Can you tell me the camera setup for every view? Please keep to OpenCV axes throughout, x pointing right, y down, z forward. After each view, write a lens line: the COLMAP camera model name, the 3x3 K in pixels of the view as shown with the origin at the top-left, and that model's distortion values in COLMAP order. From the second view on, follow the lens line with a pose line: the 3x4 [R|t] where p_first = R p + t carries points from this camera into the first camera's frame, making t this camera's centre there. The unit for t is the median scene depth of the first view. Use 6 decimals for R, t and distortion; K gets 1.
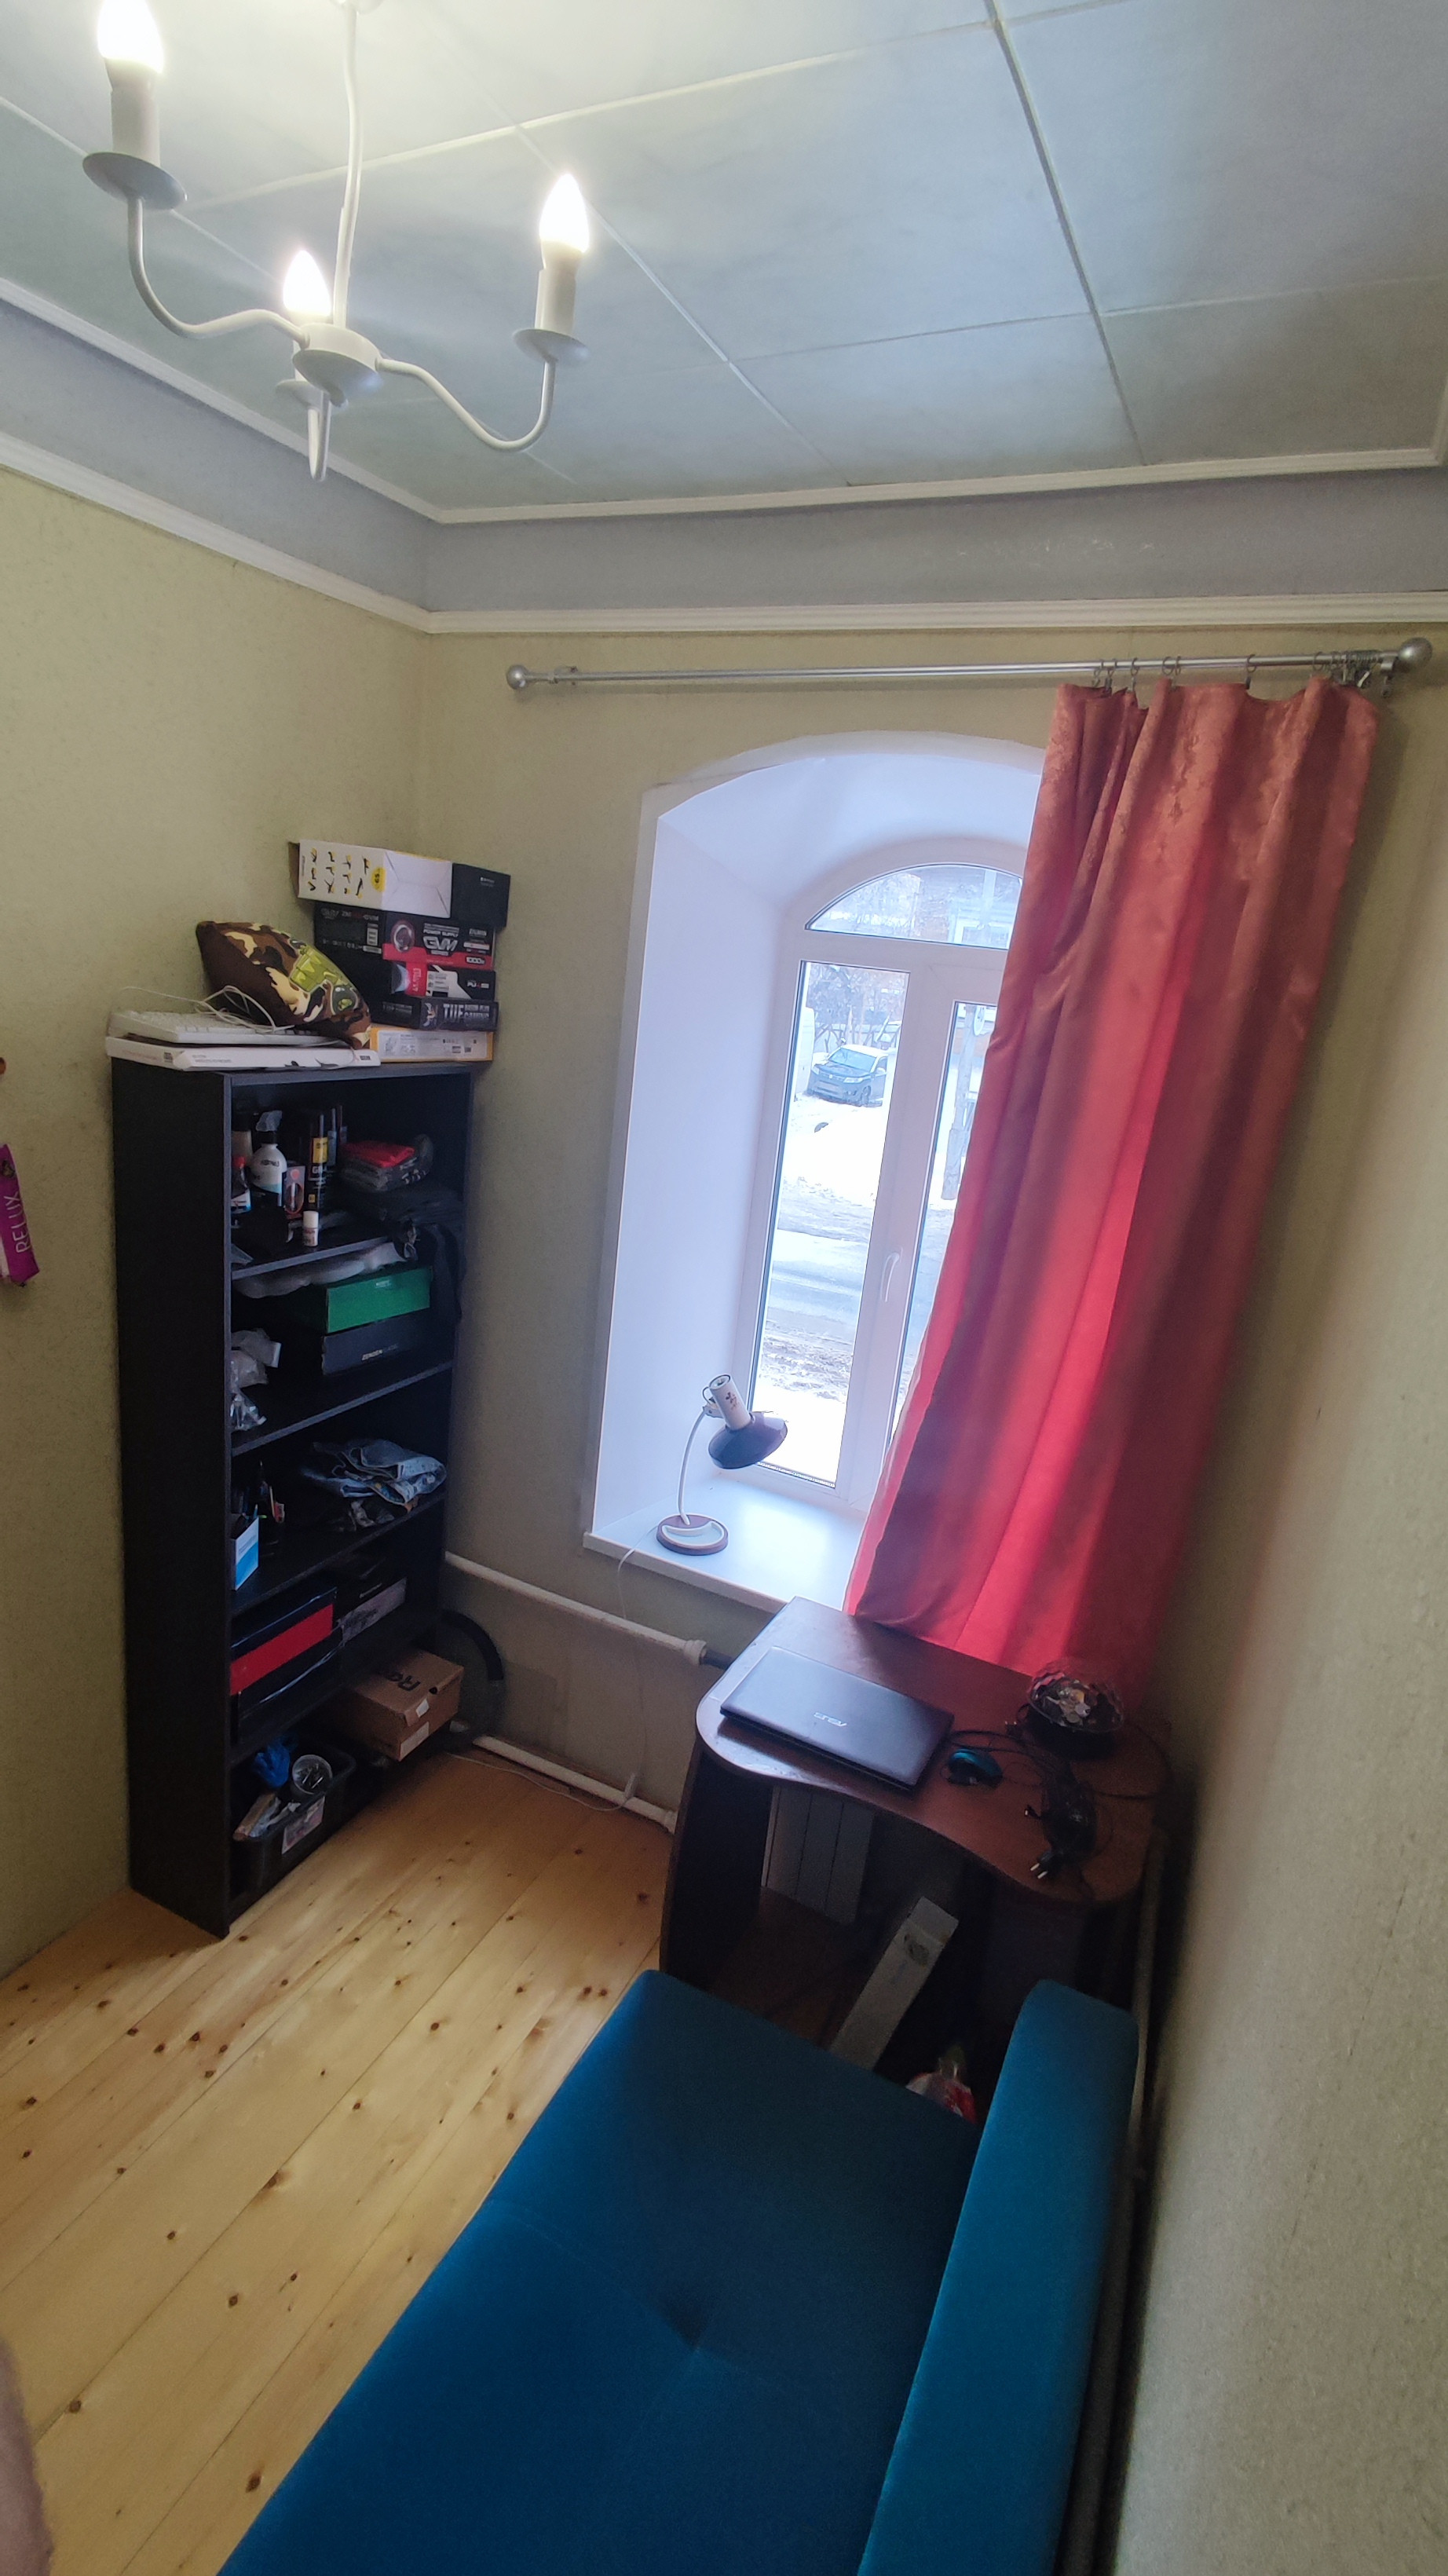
lens RADIAL K [[1134.8, 0, 724.0], [0, 1134.8, 1288.0], [0, 0, 1]] dist [0.000375, -0.000050]
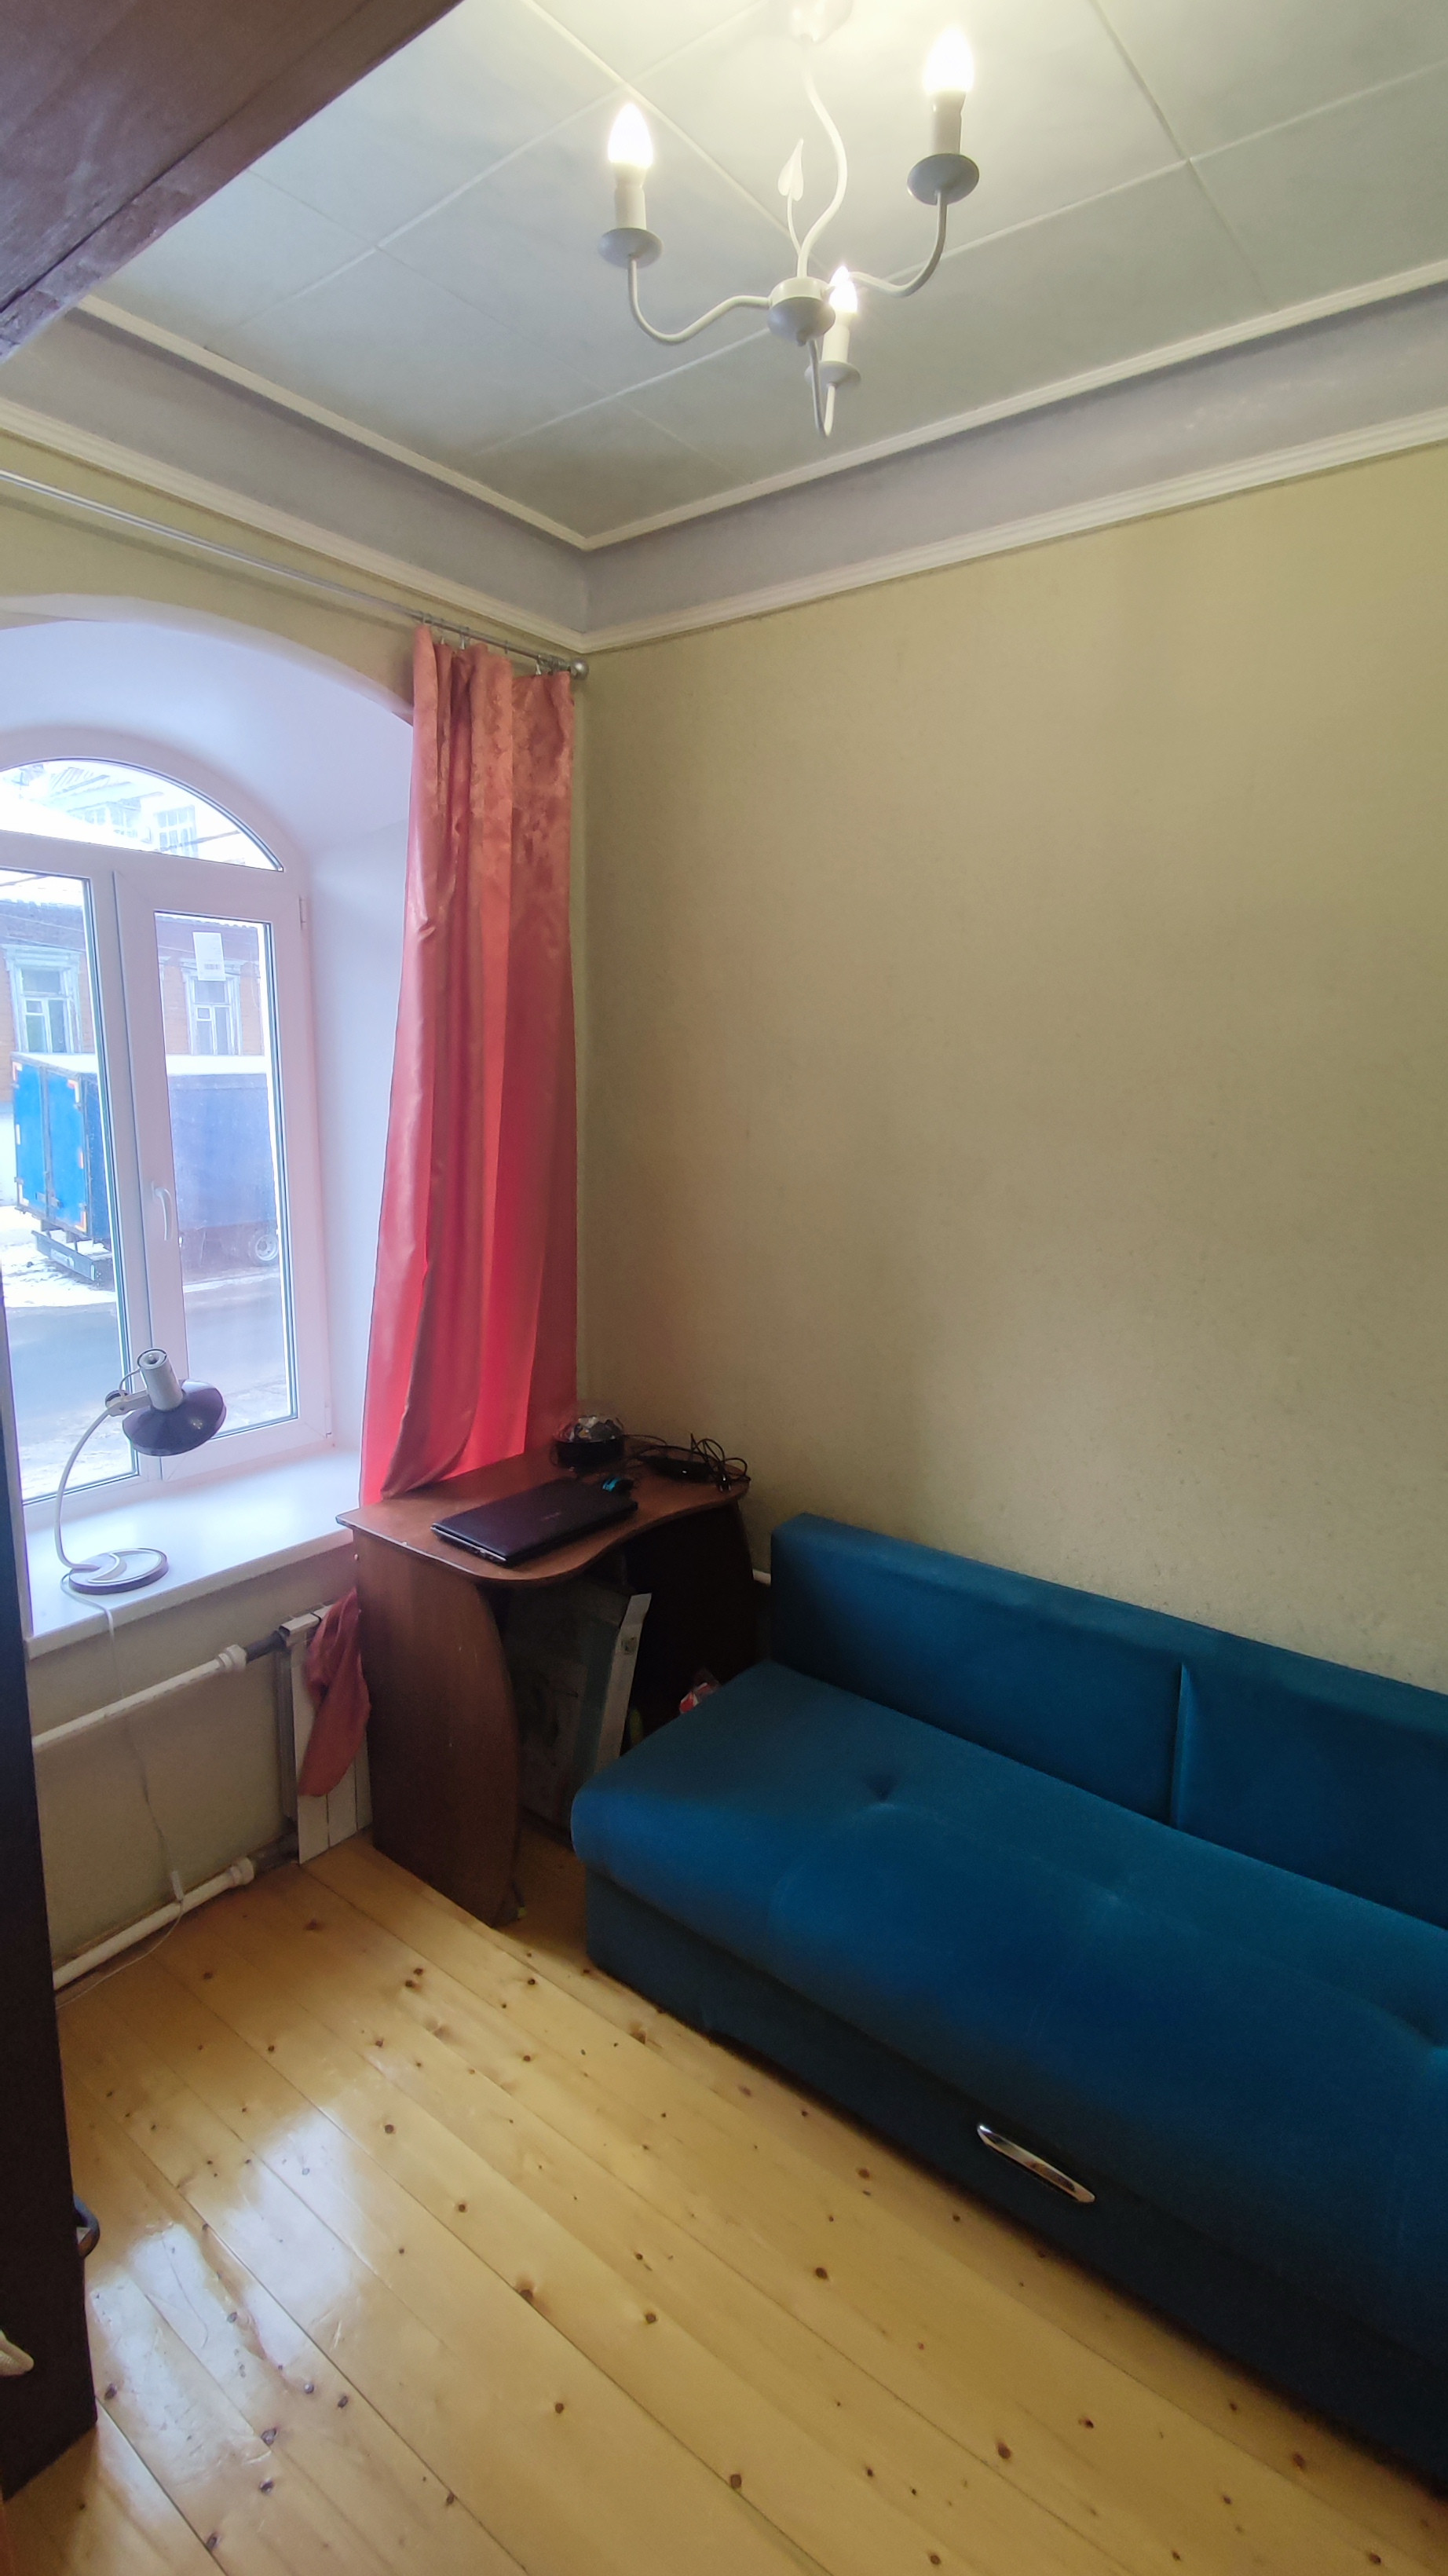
lens RADIAL K [[1126.1, 0, 724.0], [0, 1126.1, 1288.0], [0, 0, 1]] dist [0.000883, 0.000115]
pose [[0.235416, -0.293135, 0.926634, -0.825287], [0.277912, 0.933924, 0.224836, -0.045441], [-0.931313, 0.204592, 0.301326, 0.416835]]
